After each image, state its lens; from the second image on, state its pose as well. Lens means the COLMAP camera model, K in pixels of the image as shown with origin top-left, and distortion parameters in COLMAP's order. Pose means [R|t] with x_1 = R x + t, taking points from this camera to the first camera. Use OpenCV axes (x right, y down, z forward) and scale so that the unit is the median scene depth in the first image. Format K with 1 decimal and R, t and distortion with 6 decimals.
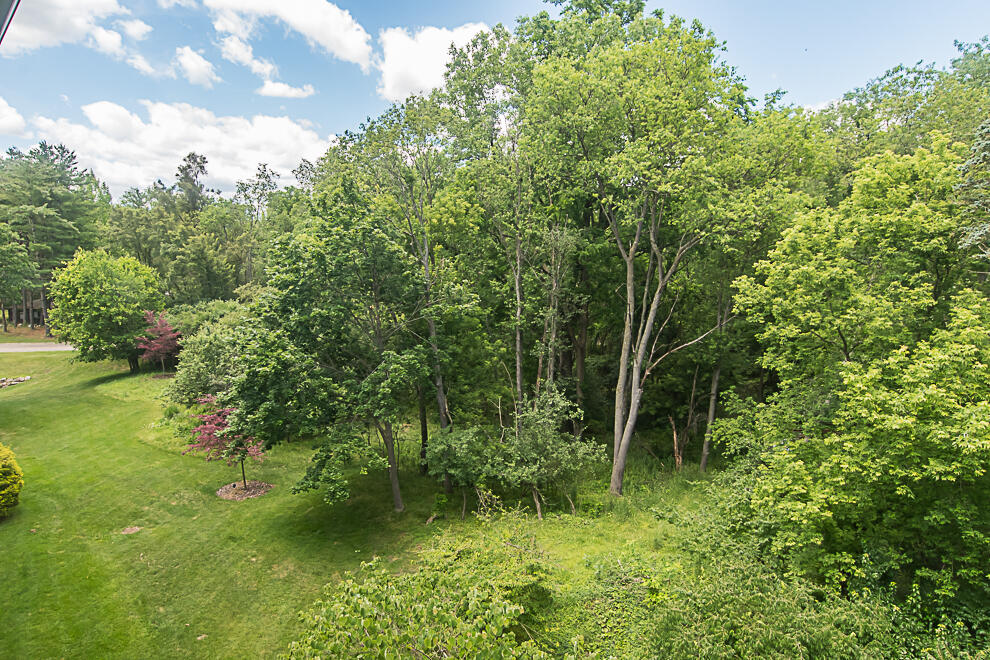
lens RADIAL K [[623.2, 0, 495.0], [0, 623.2, 329.2], [0, 0, 1]] dist [0.012402, -0.011276]
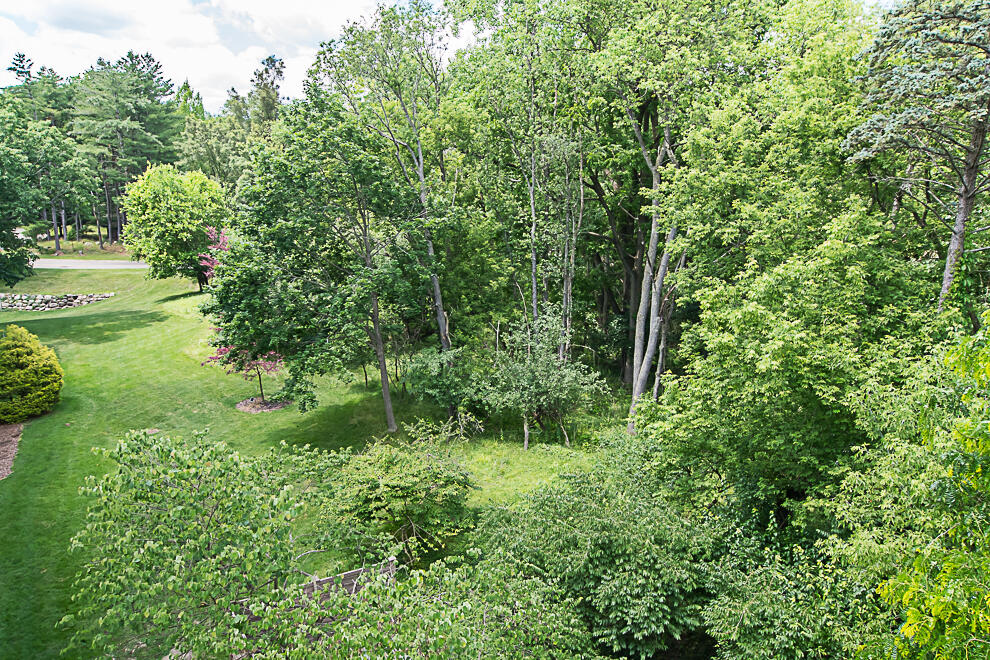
lens RADIAL K [[734.0, 0, 493.8], [0, 734.0, 334.3], [0, 0, 1]] dist [-0.003159, -0.000879]
pose [[0.977682, 0.039003, -0.206439, 0.237892], [-0.017229, 0.994191, 0.106238, 0.014207], [0.209383, -0.100310, 0.972675, -0.073881]]
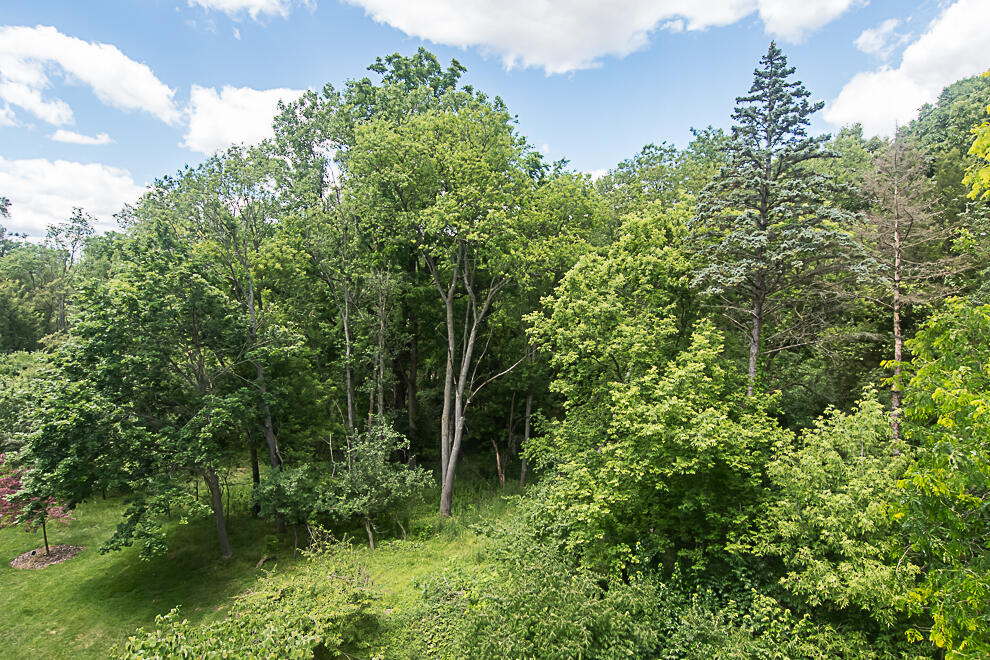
lens RADIAL K [[574.3, 0, 490.6], [0, 574.3, 328.9], [0, 0, 1]] dist [0.003960, -0.002989]
pose [[0.965801, -0.028521, 0.257712, 0.024619], [0.044901, 0.997312, -0.057899, 0.001927], [-0.255368, 0.067490, 0.964486, -0.006461]]
